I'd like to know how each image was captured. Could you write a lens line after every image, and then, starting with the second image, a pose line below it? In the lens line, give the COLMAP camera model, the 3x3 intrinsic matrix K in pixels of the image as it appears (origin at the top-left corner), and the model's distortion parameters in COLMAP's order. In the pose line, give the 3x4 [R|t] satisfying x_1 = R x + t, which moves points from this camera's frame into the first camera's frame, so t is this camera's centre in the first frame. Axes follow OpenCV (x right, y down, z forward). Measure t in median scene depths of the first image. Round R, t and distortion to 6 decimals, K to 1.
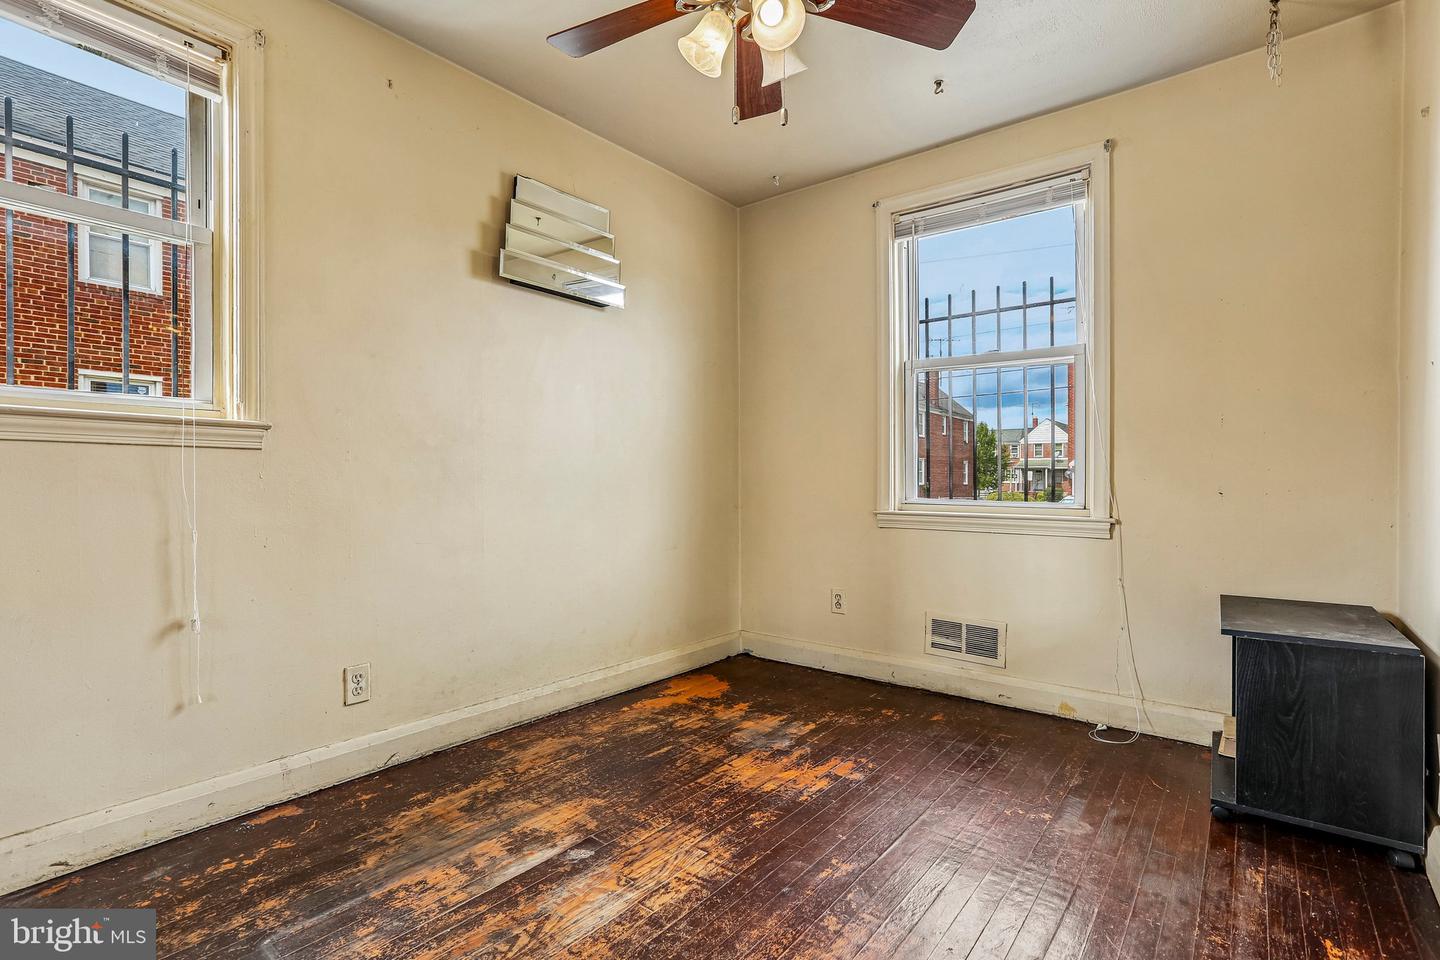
lens RADIAL K [[675.5, 0, 722.4], [0, 675.5, 487.2], [0, 0, 1]] dist [-0.029701, 0.010773]
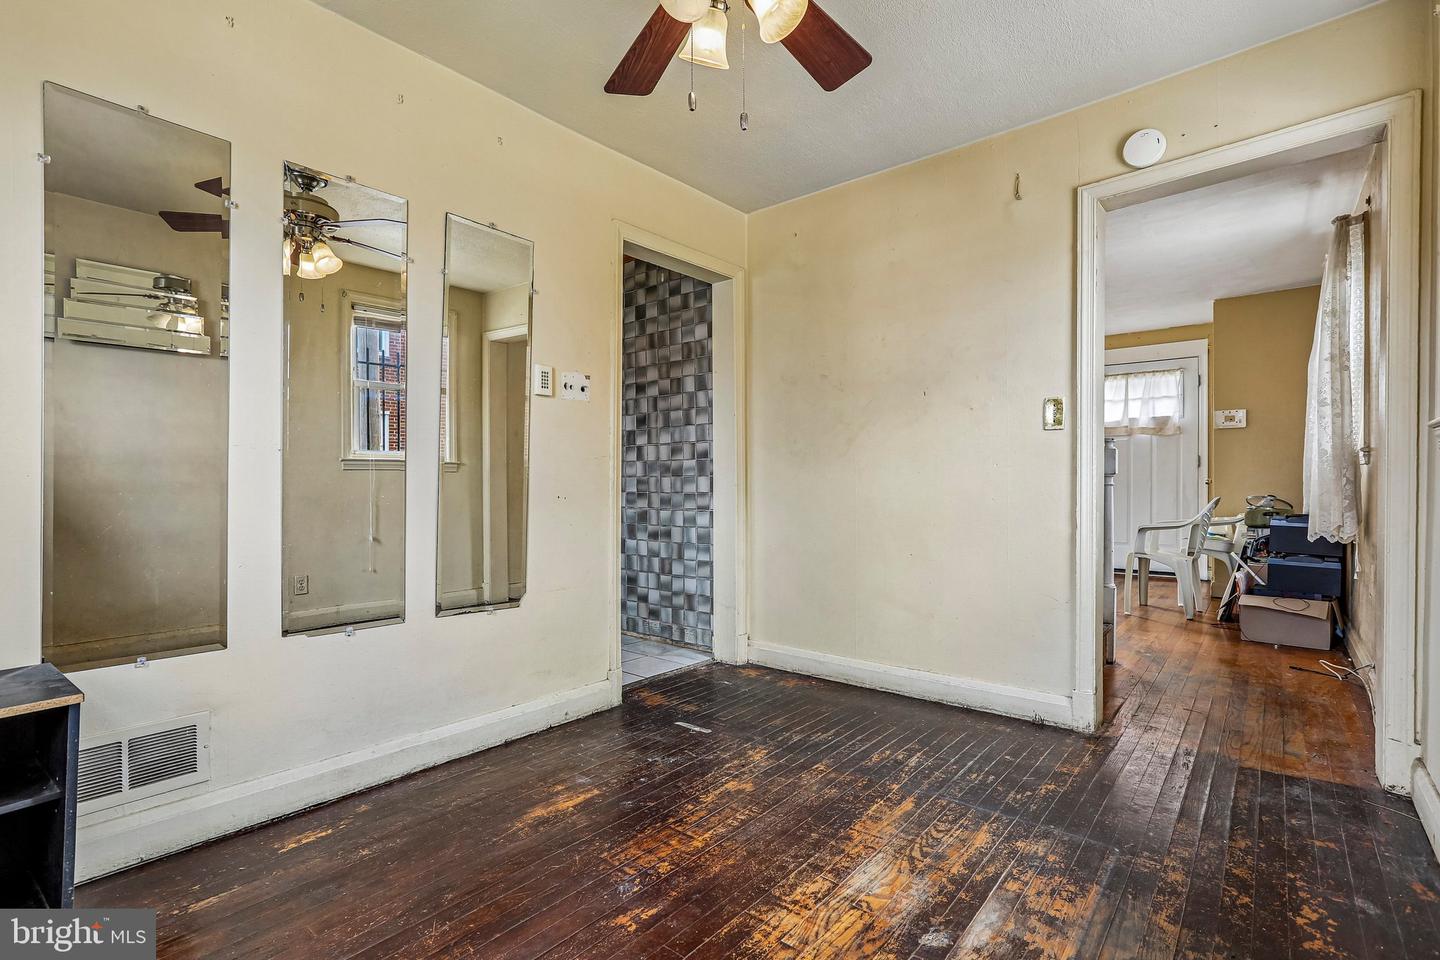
lens RADIAL K [[675.5, 0, 711.2], [0, 675.5, 483.3], [0, 0, 1]] dist [-0.029701, 0.010773]
pose [[-0.999472, 0.004406, 0.032187, 0.035380], [0.004788, 0.999919, 0.011799, -0.027427], [-0.032132, 0.011947, -0.999412, 1.871410]]
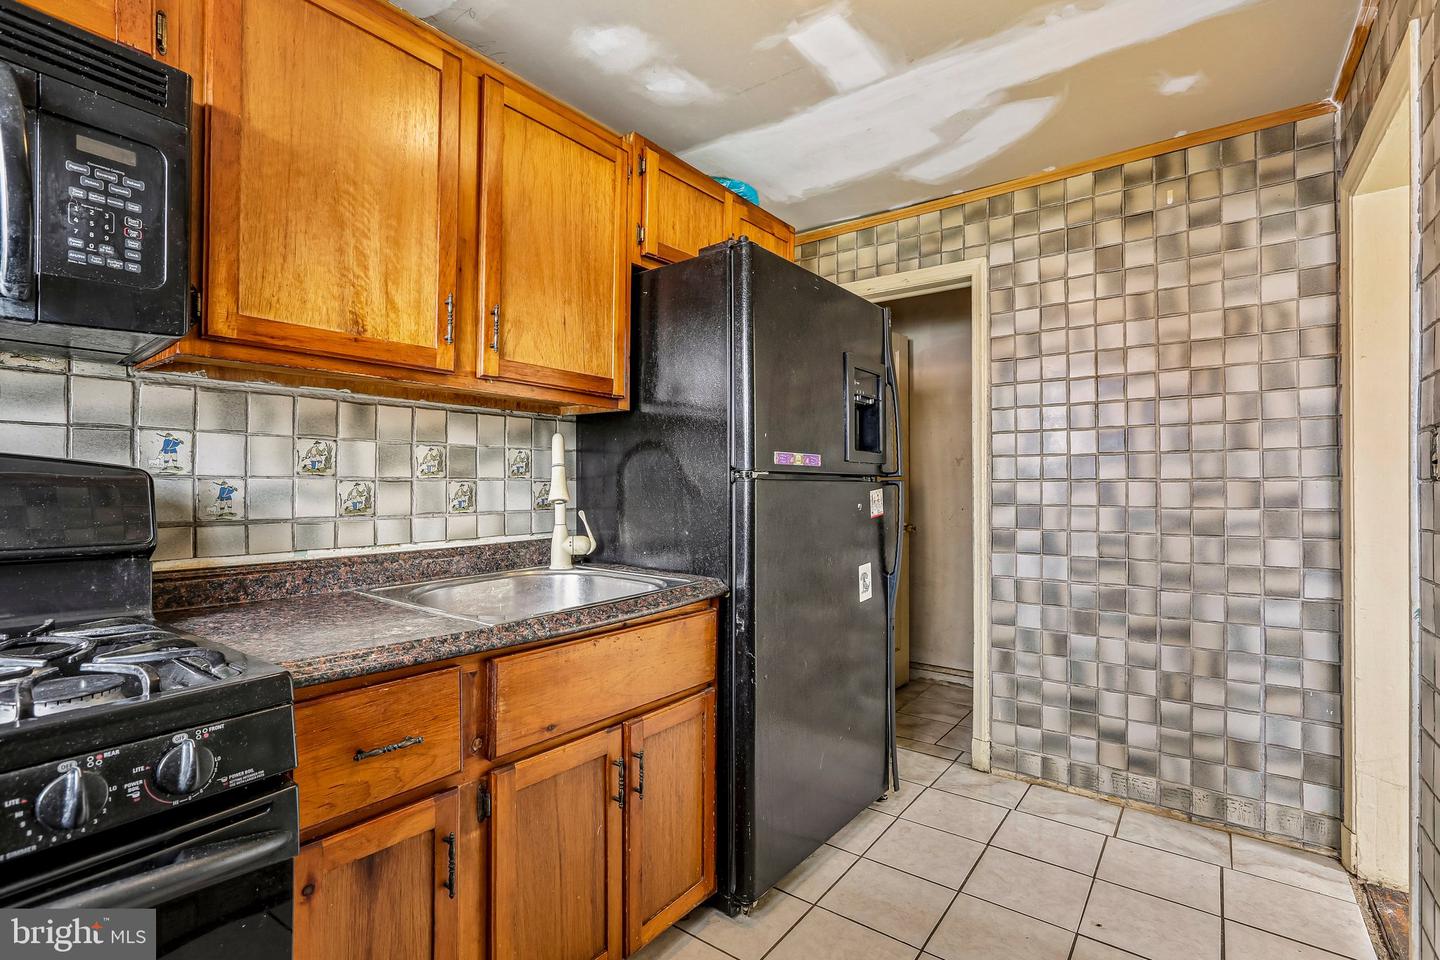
lens RADIAL K [[675.5, 0, 716.9], [0, 675.5, 484.2], [0, 0, 1]] dist [-0.029701, 0.010773]
pose [[-0.999732, -0.001247, -0.023130, 1.300943], [-0.001480, 0.999948, 0.010075, -0.145838], [0.023116, 0.010107, -0.999682, 0.823338]]
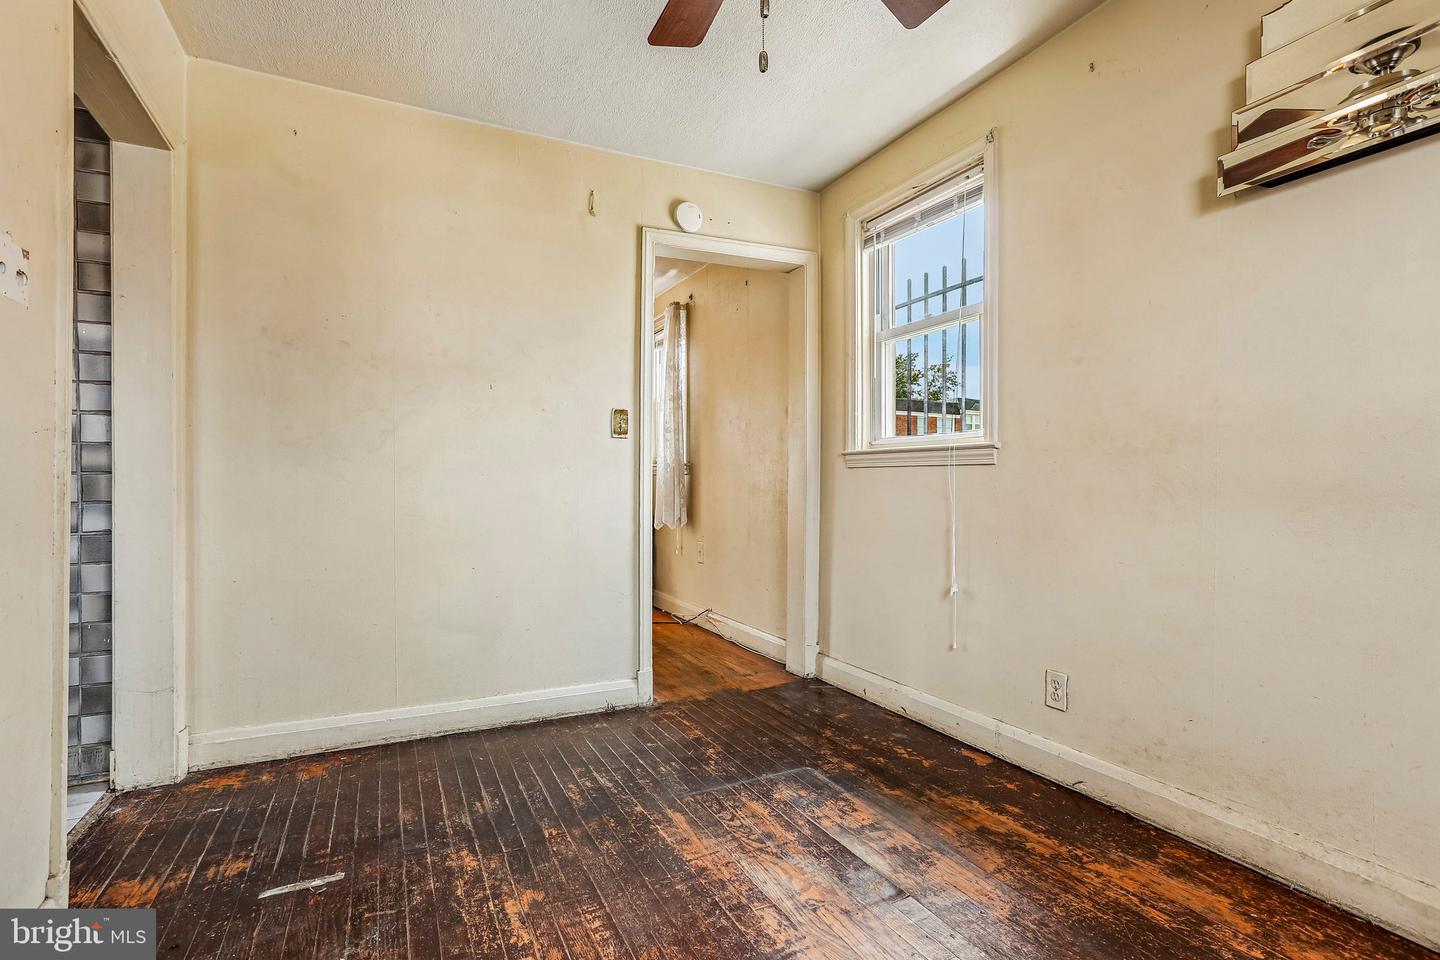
lens RADIAL K [[675.5, 0, 715.6], [0, 675.5, 484.6], [0, 0, 1]] dist [-0.029701, 0.010773]
pose [[-0.424839, -0.001083, -0.905268, 0.759285], [-0.010794, 0.999934, 0.003869, -0.020856], [0.905205, 0.011415, -0.424822, 1.221542]]
